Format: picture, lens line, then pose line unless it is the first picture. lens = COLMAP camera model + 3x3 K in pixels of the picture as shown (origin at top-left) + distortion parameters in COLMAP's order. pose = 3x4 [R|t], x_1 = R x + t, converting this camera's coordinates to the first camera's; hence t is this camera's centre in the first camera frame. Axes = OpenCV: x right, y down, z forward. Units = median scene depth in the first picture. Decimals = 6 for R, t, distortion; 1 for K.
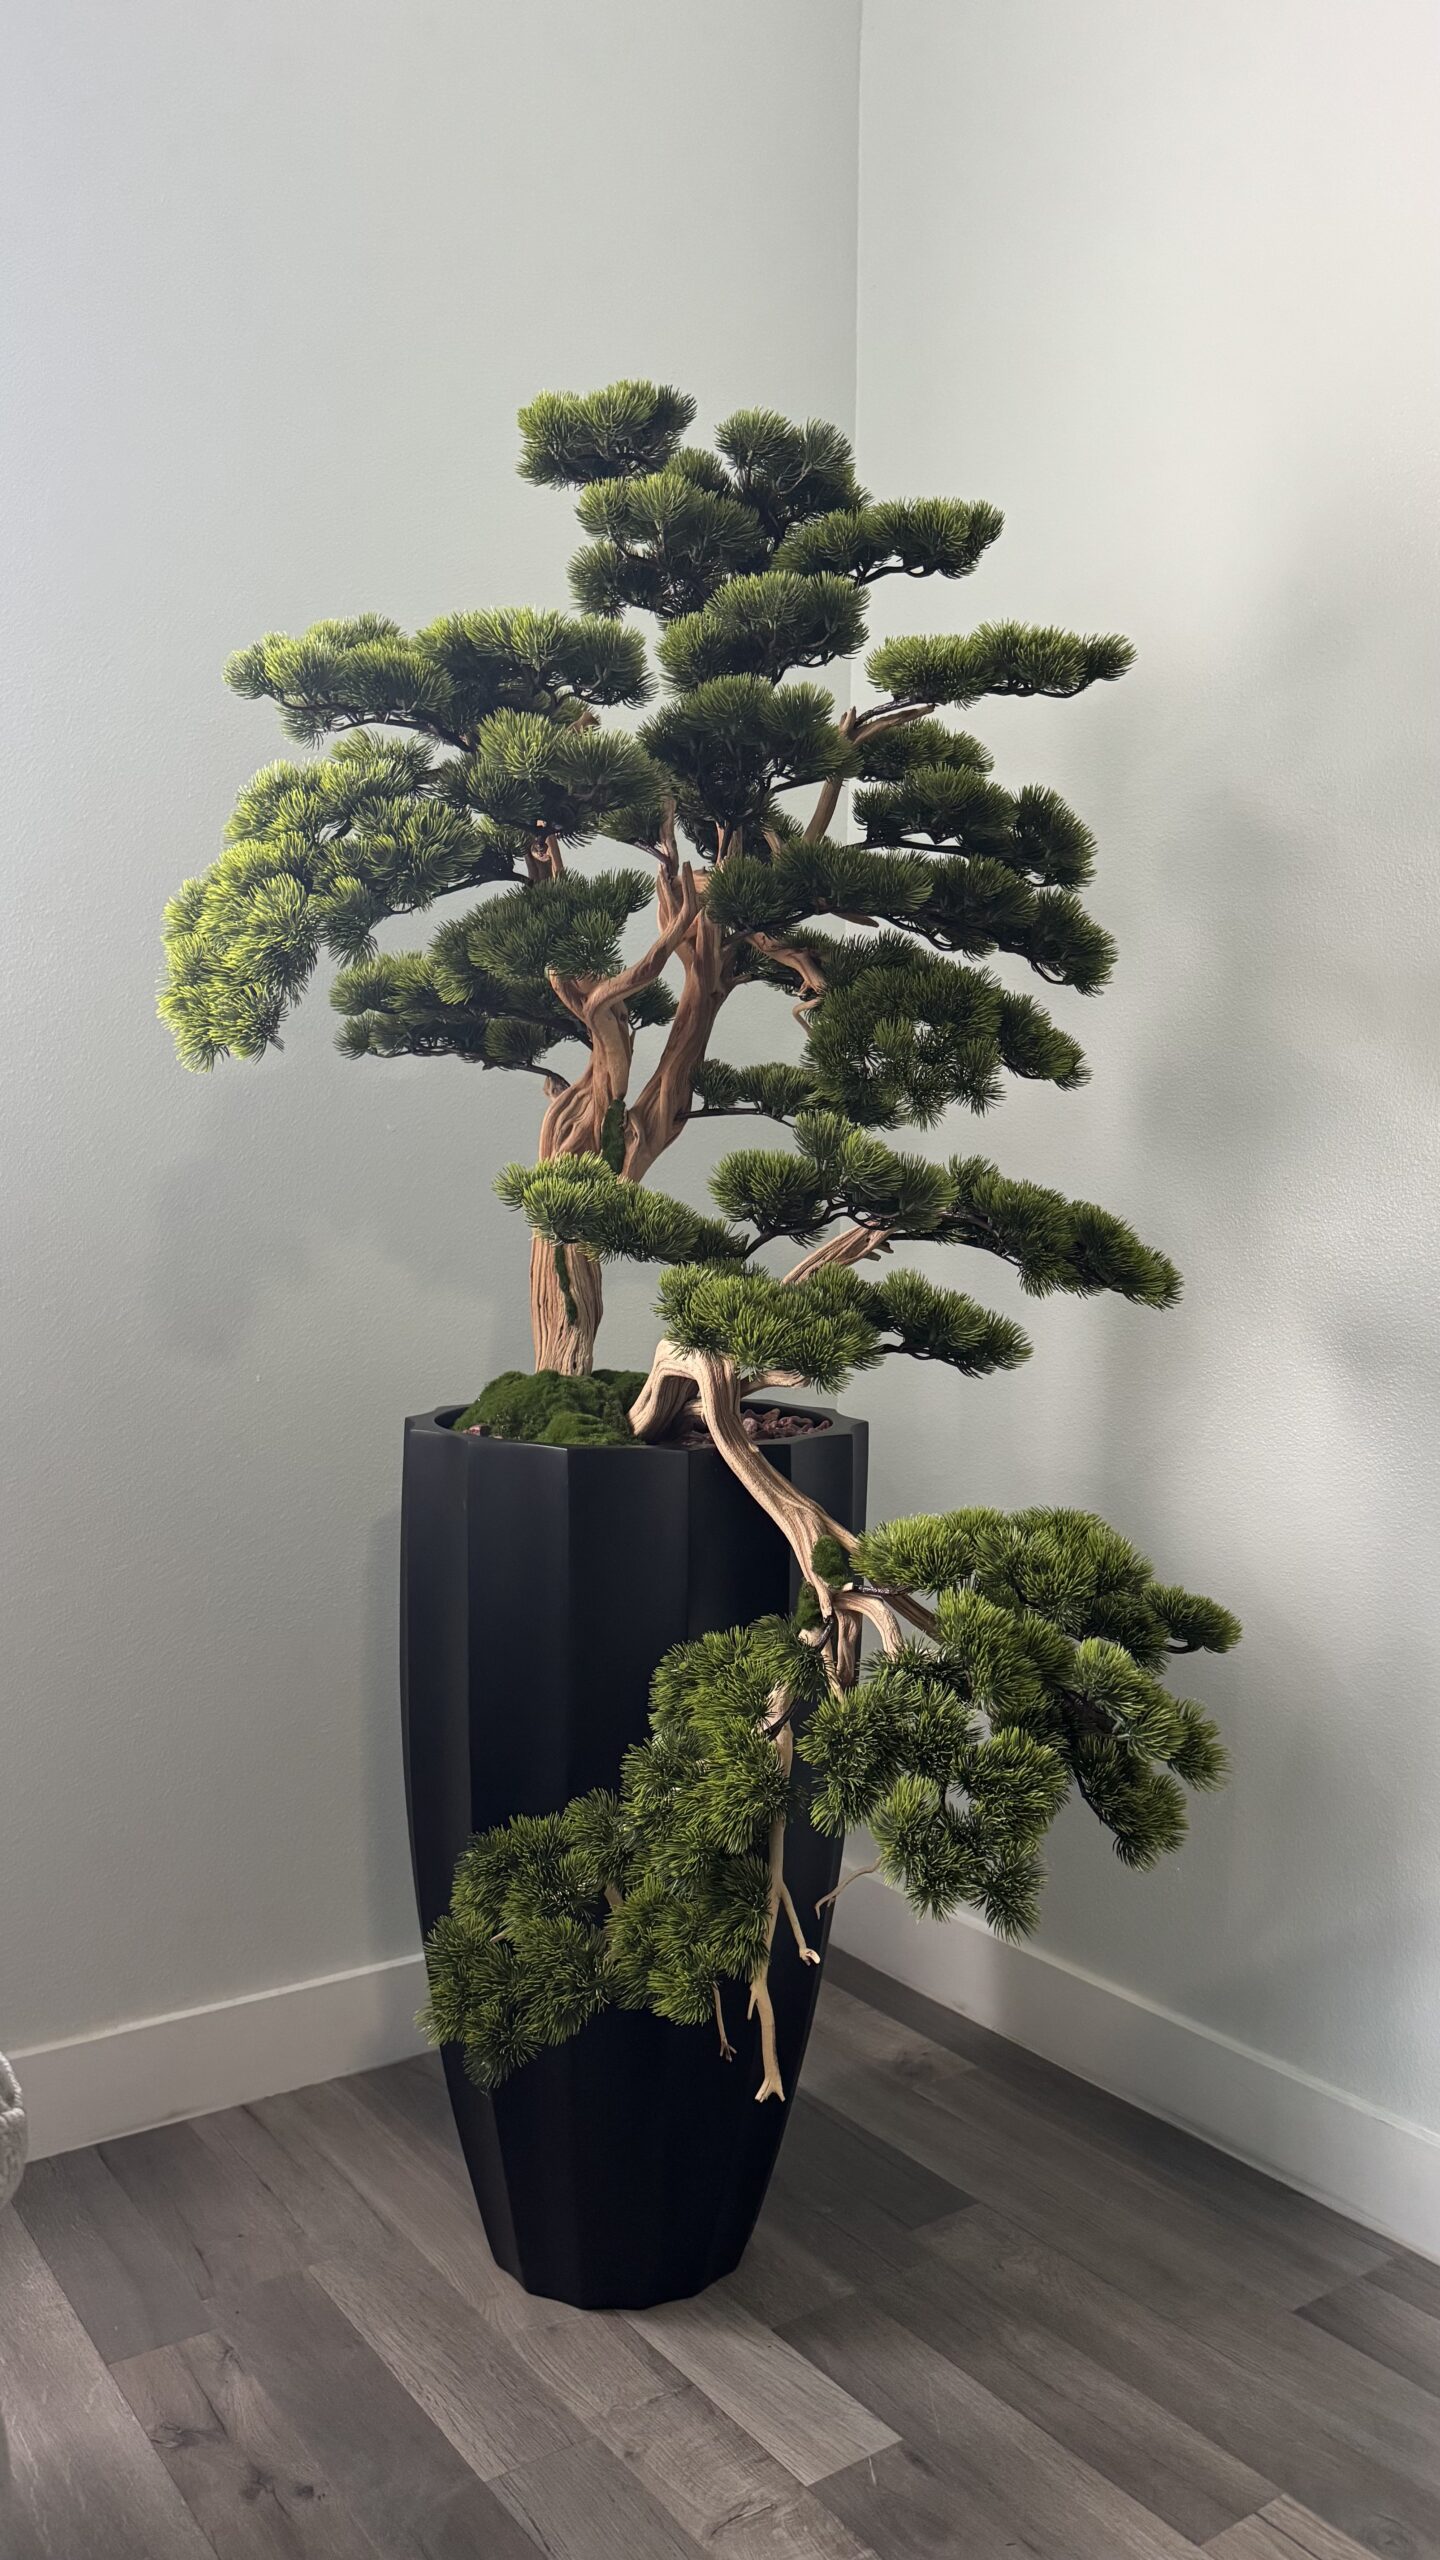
lens RADIAL K [[1807.6, 0, 720.0], [0, 1807.6, 1280.0], [0, 0, 1]] dist [-0.003599, -0.011031]
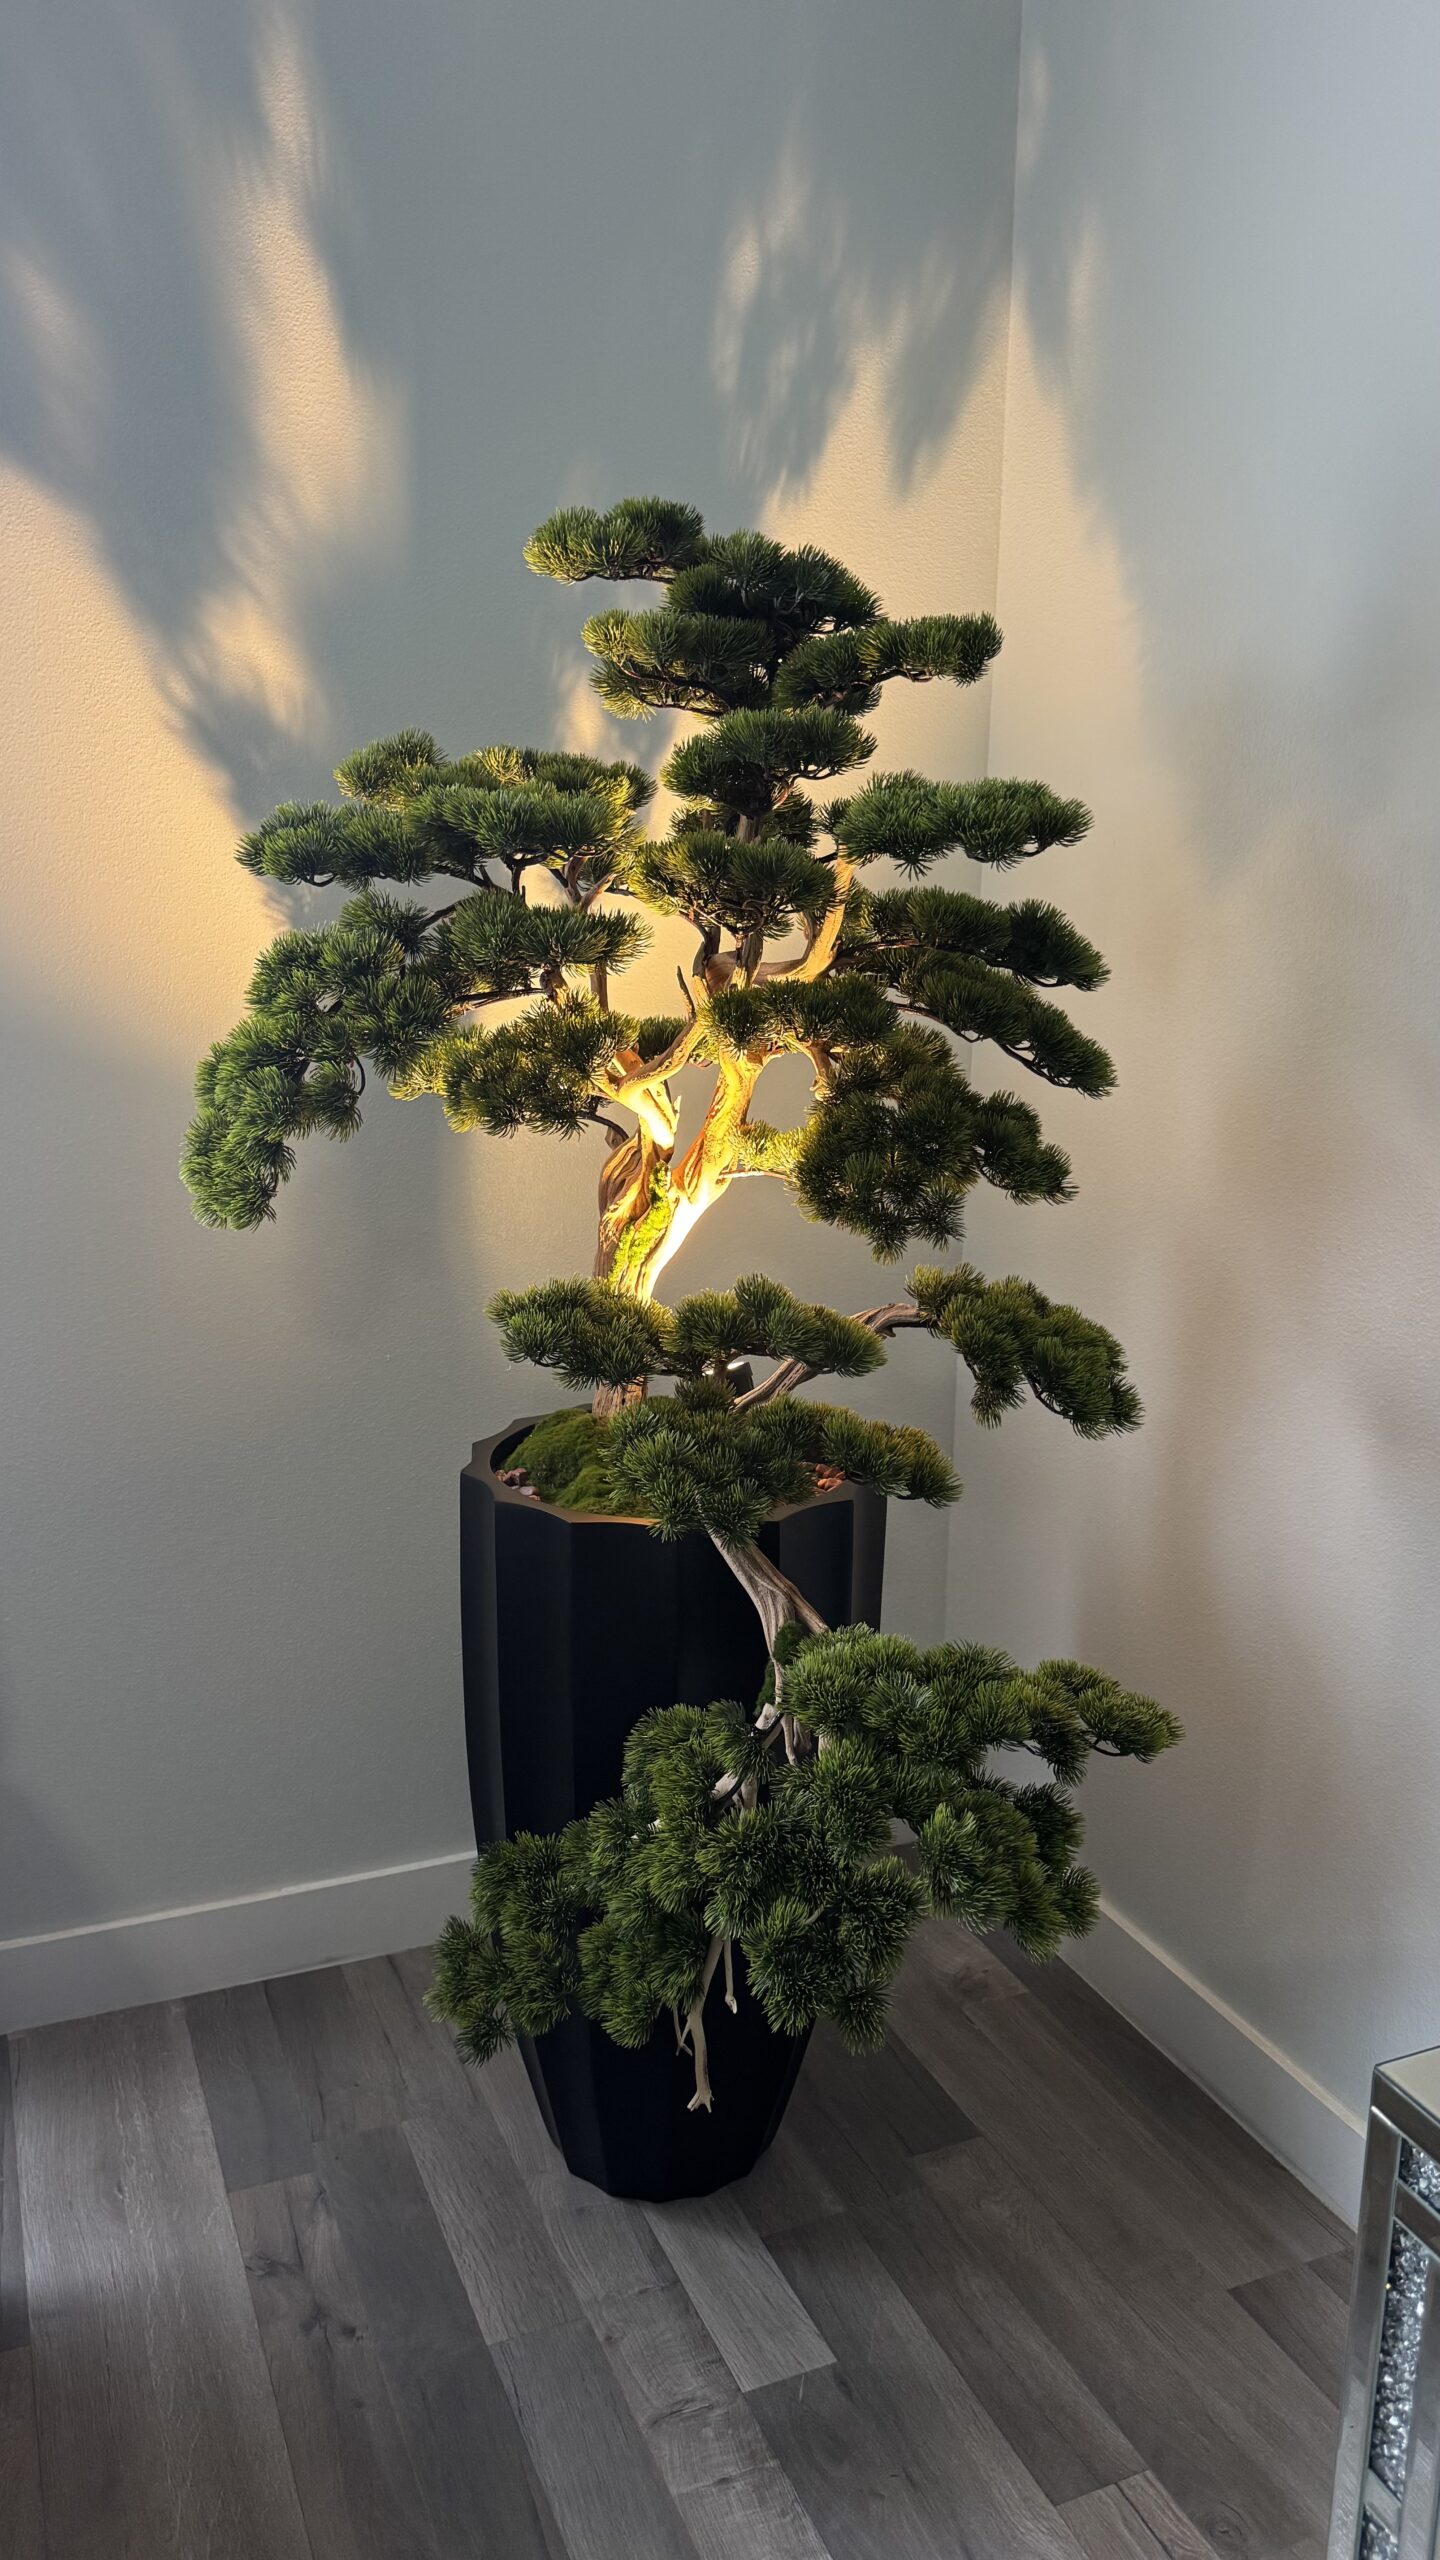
lens RADIAL K [[1807.6, 0, 720.0], [0, 1807.6, 1280.0], [0, 0, 1]] dist [-0.003599, -0.011031]
pose [[0.978605, 0.044834, -0.200804, 0.226000], [-0.010135, 0.985289, 0.170597, -0.249265], [0.205498, -0.164912, 0.964663, -0.037417]]
